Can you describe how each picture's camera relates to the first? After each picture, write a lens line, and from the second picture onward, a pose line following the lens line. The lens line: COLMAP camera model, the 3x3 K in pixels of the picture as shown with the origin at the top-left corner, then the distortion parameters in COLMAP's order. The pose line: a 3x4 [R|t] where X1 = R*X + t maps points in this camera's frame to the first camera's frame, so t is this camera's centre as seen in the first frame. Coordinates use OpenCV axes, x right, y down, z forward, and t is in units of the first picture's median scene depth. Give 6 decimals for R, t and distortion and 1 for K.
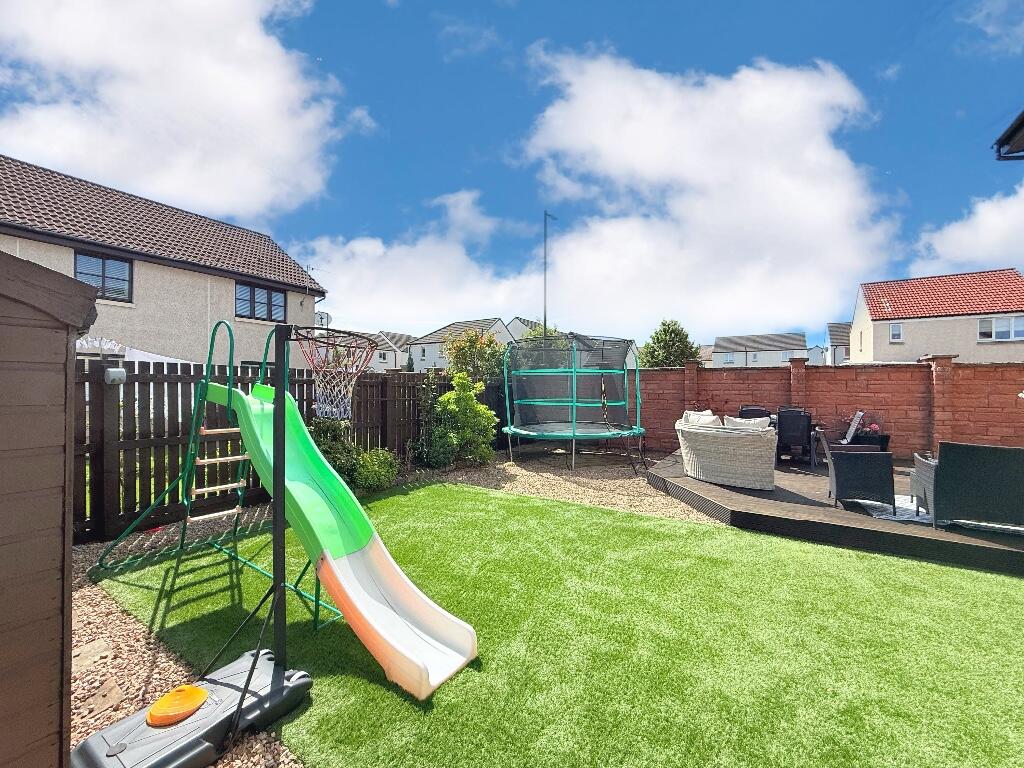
lens RADIAL K [[406.8, 0, 513.0], [0, 406.8, 384.2], [0, 0, 1]] dist [-0.002784, 0.000513]
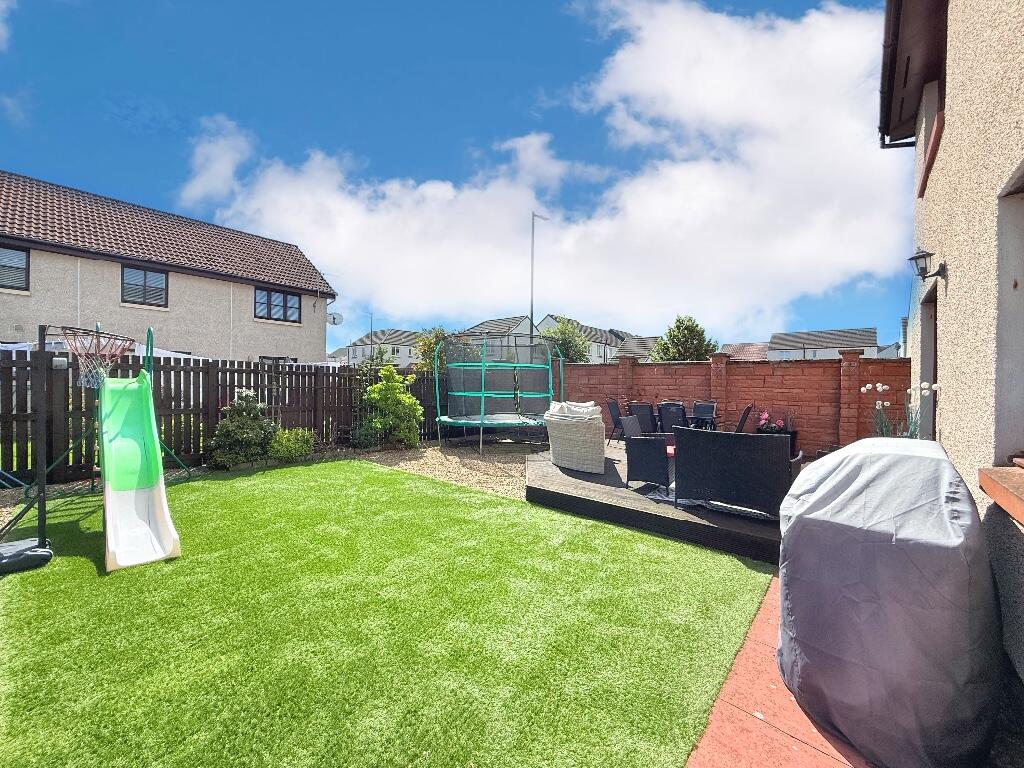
lens RADIAL K [[406.8, 0, 508.9], [0, 406.8, 384.5], [0, 0, 1]] dist [-0.002784, 0.000513]
pose [[0.989795, 0.012176, -0.141981, 0.341809], [-0.011261, 0.999910, 0.007247, 0.011109], [0.142056, -0.005575, 0.989843, -0.066545]]
